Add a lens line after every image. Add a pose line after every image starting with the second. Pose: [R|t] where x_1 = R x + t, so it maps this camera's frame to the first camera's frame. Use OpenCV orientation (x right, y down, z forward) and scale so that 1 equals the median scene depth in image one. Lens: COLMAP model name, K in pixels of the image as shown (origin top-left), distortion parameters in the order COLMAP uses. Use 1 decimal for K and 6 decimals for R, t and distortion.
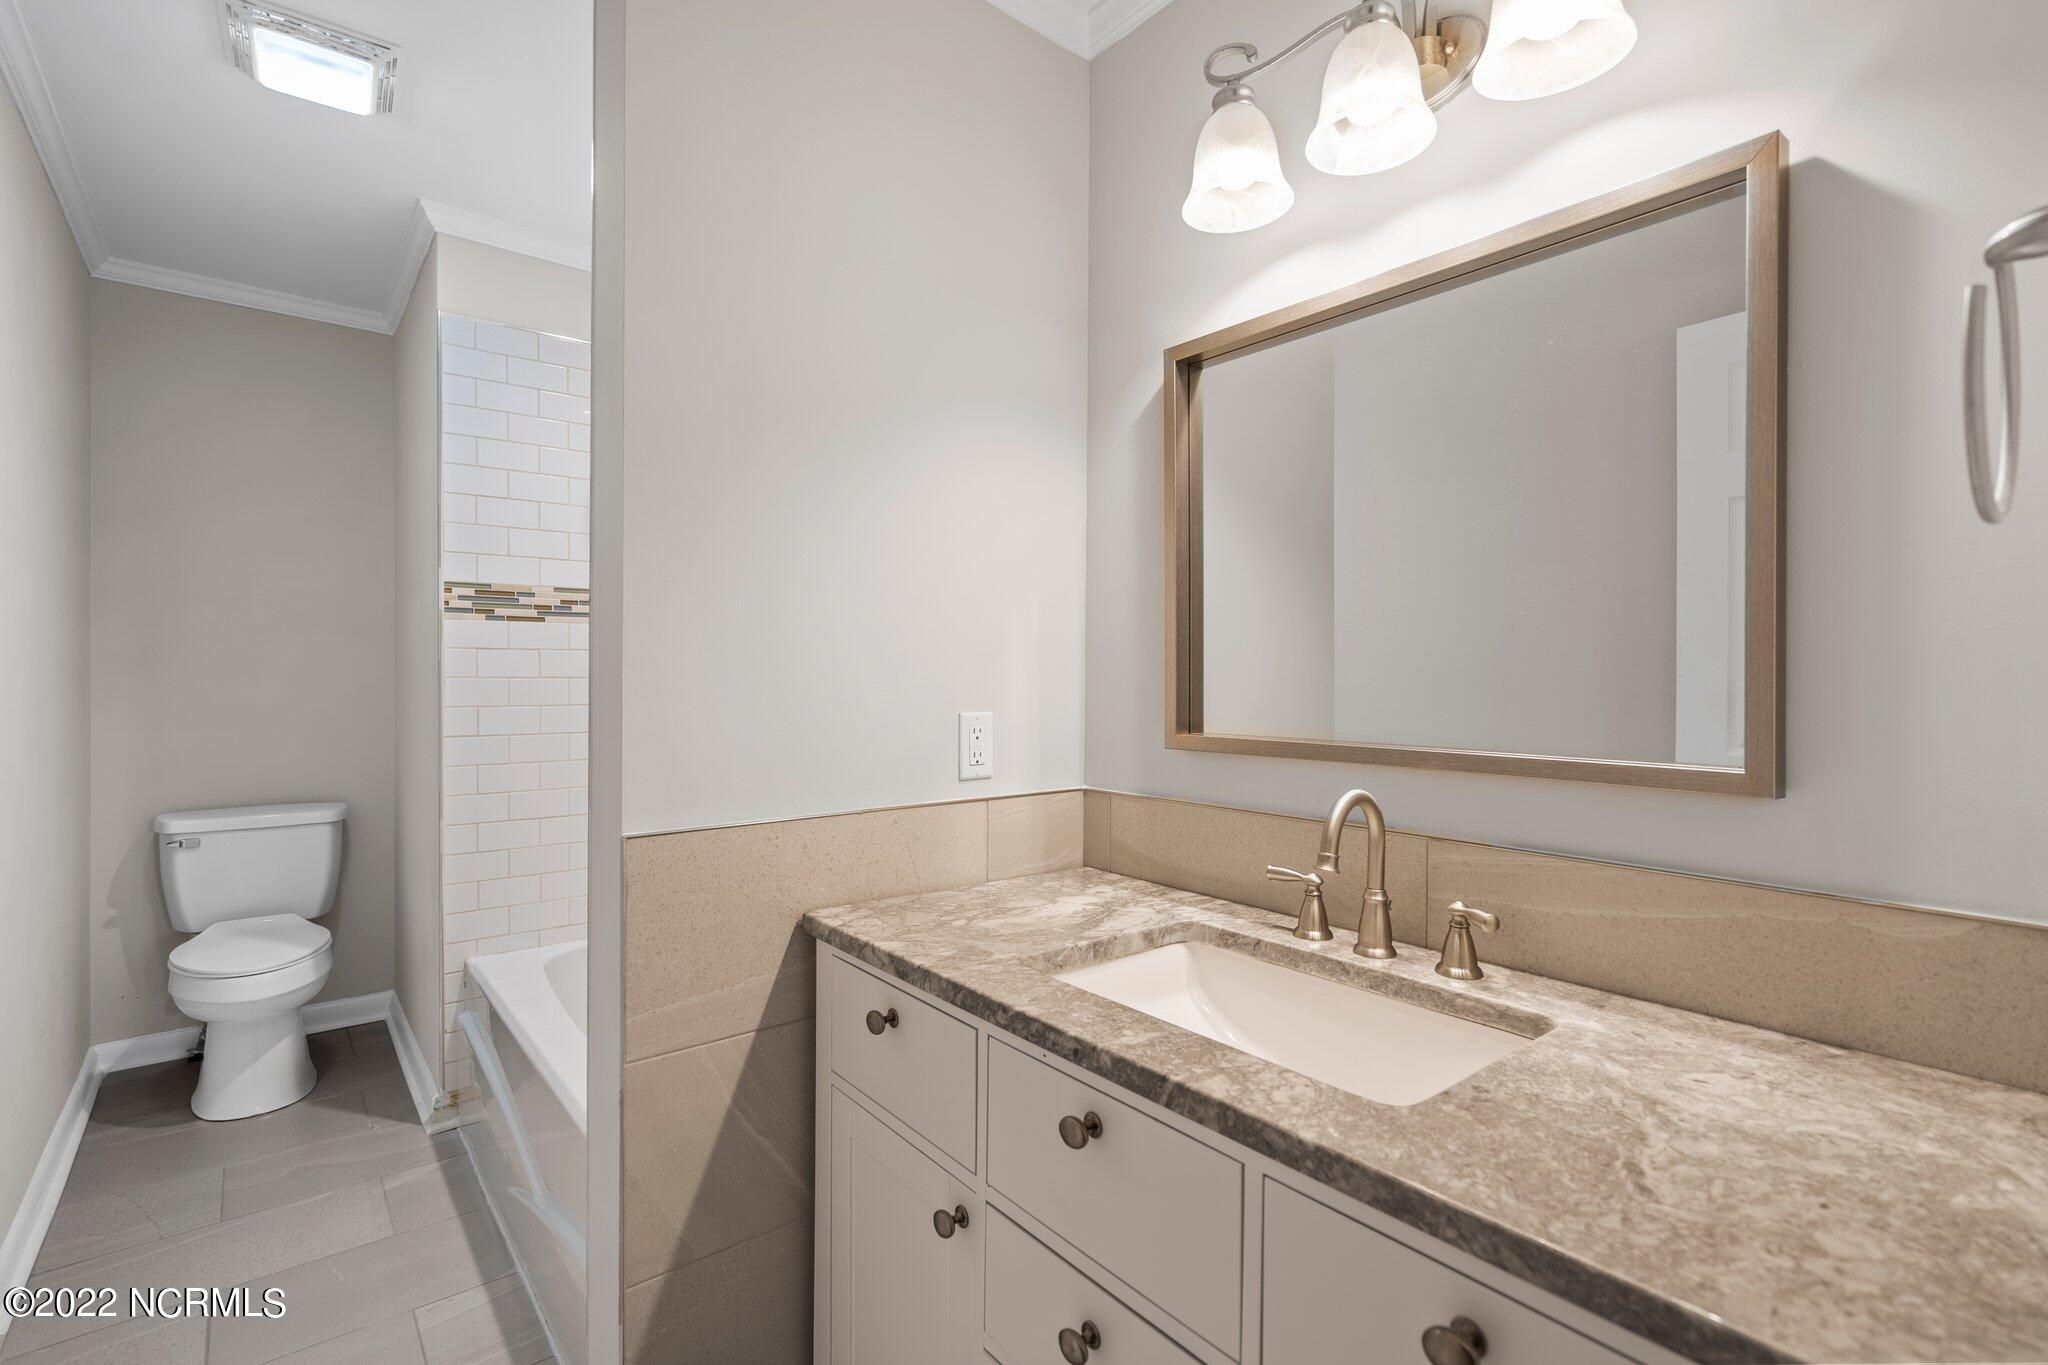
lens RADIAL K [[948.4, 0, 1022.1], [0, 948.4, 679.3], [0, 0, 1]] dist [0.001524, 0.000679]
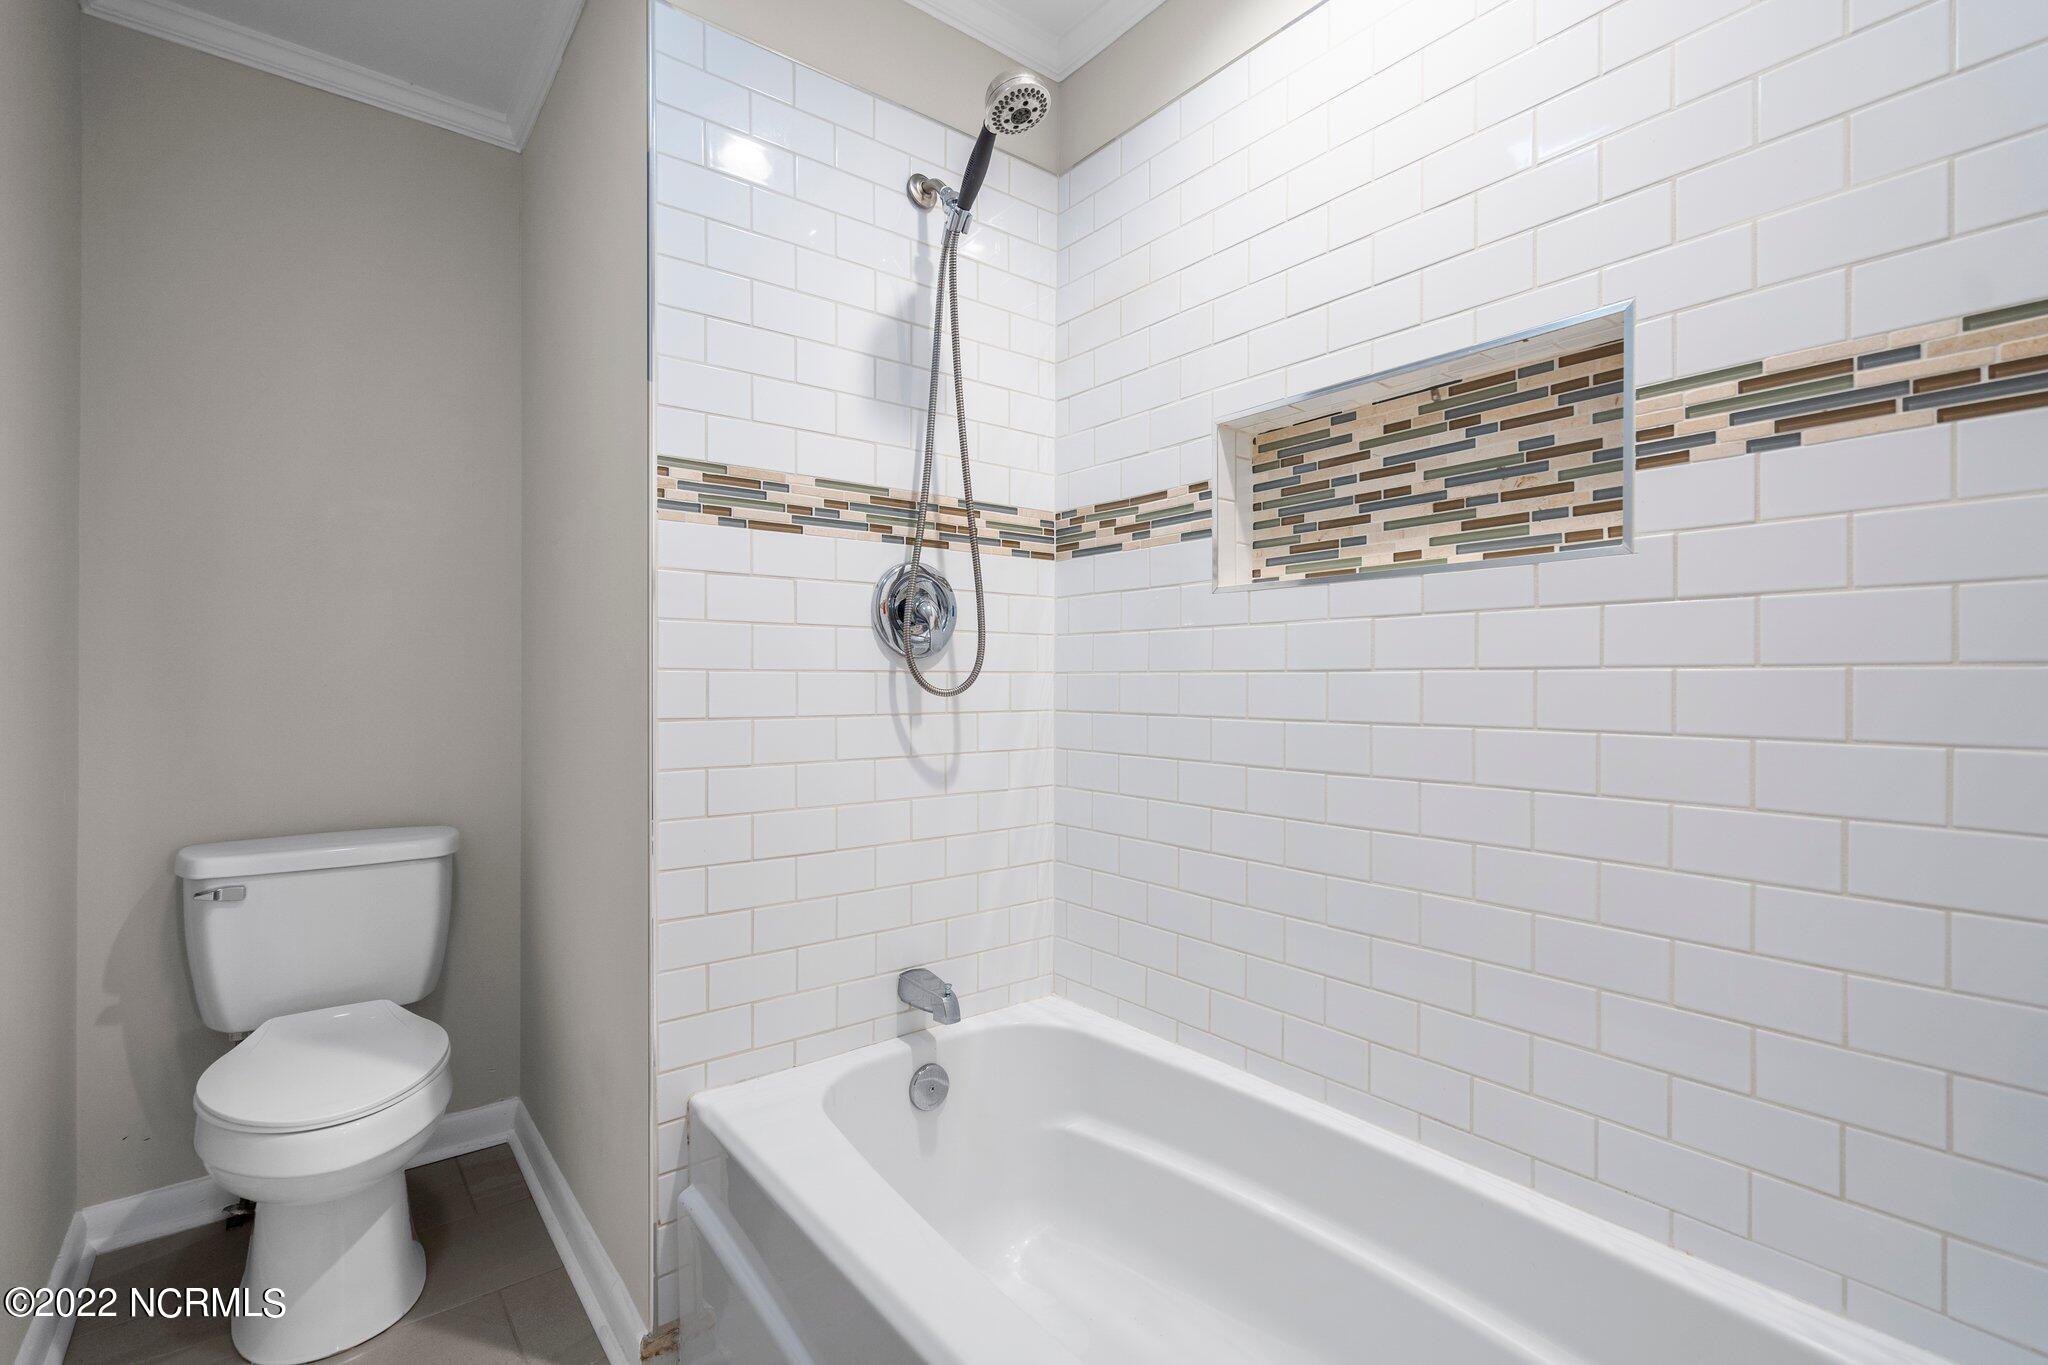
lens RADIAL K [[948.4, 0, 1027.2], [0, 948.4, 682.8], [0, 0, 1]] dist [0.001524, 0.000679]
pose [[0.999819, -0.004950, -0.018348, -0.345101], [0.004769, 0.999940, -0.009892, 0.042155], [0.018396, 0.009802, 0.999783, 0.389284]]
